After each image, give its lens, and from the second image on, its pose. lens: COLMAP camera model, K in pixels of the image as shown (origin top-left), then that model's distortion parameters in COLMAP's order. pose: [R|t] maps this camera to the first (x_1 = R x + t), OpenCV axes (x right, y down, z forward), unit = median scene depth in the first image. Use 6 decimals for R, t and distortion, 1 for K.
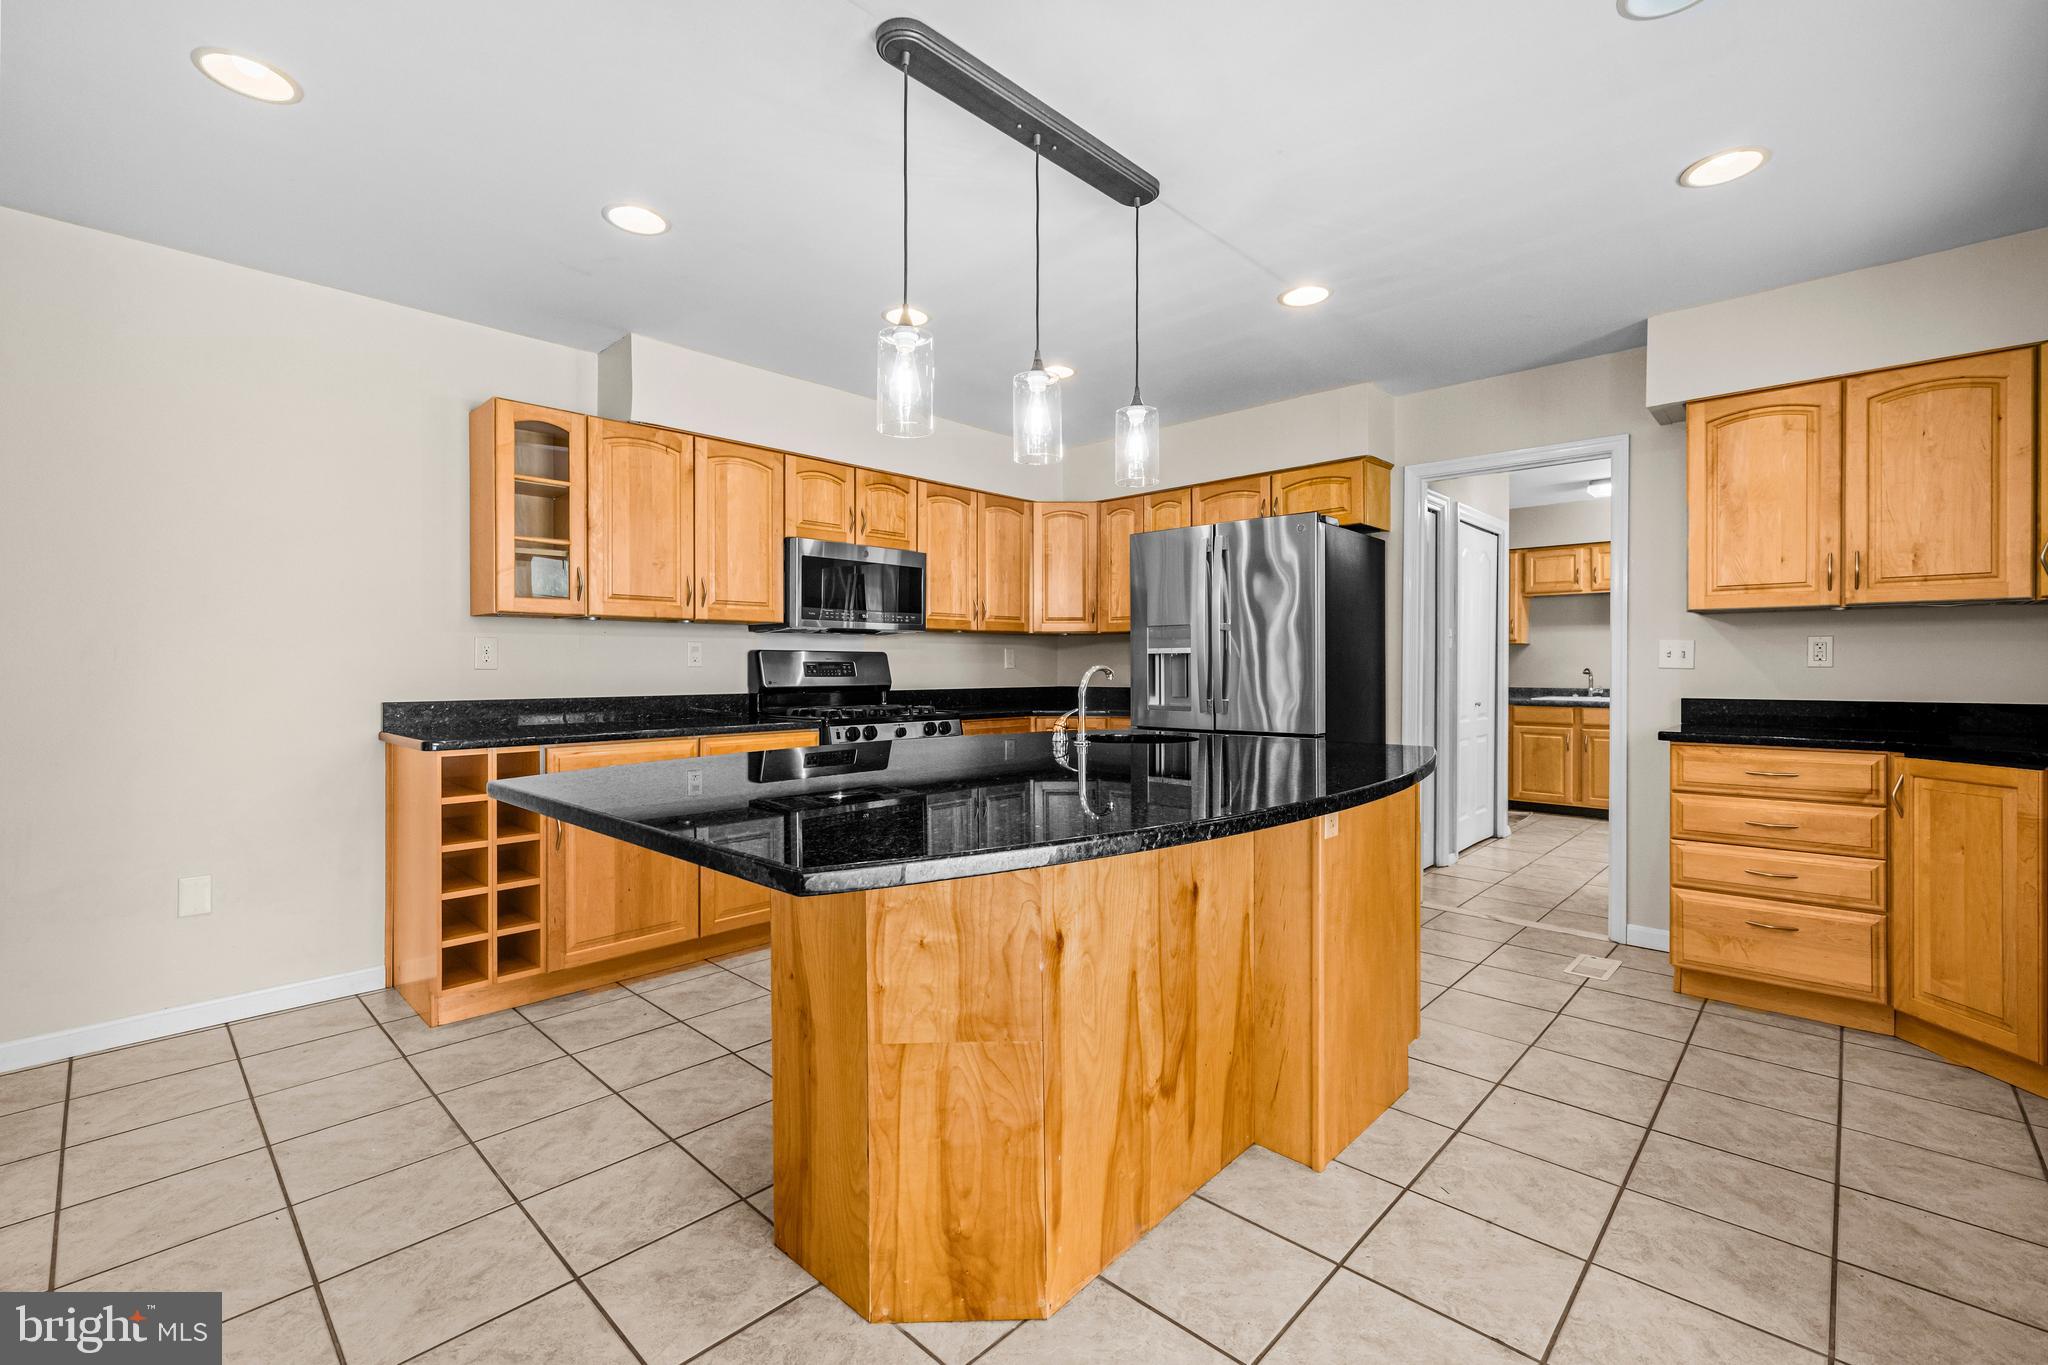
lens RADIAL K [[877.9, 0, 1021.1], [0, 877.9, 672.4], [0, 0, 1]] dist [0.001712, 0.001499]
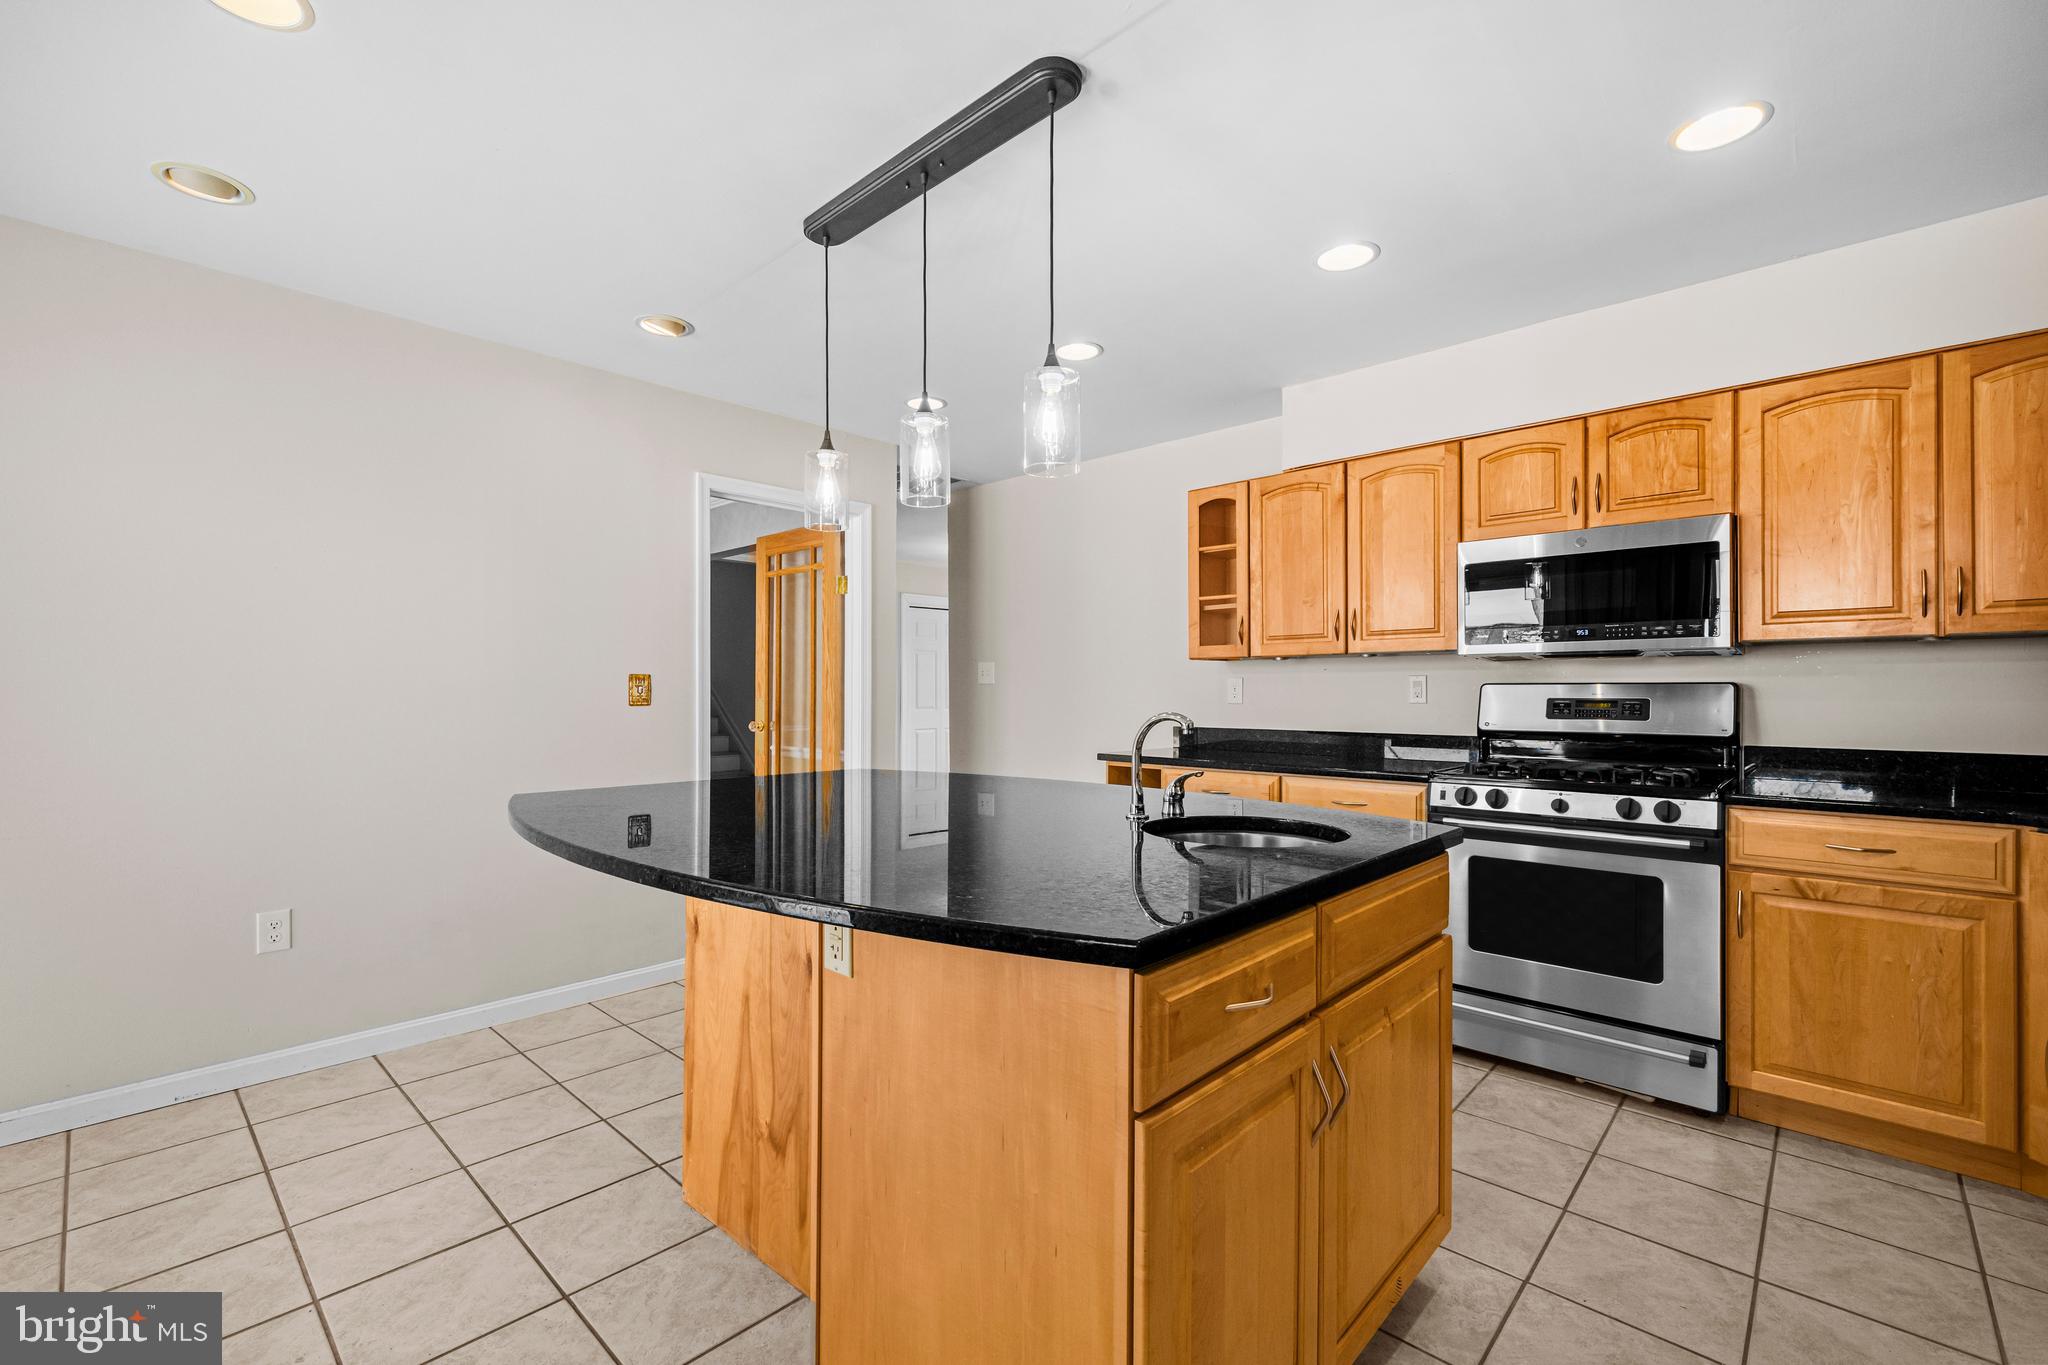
lens RADIAL K [[877.9, 0, 1014.4], [0, 877.9, 688.8], [0, 0, 1]] dist [0.001712, 0.001499]
pose [[-0.007020, -0.004372, -0.999966, 0.573732], [-0.010115, 0.999940, -0.004301, -0.014745], [0.999924, 0.010085, -0.007064, 0.633614]]
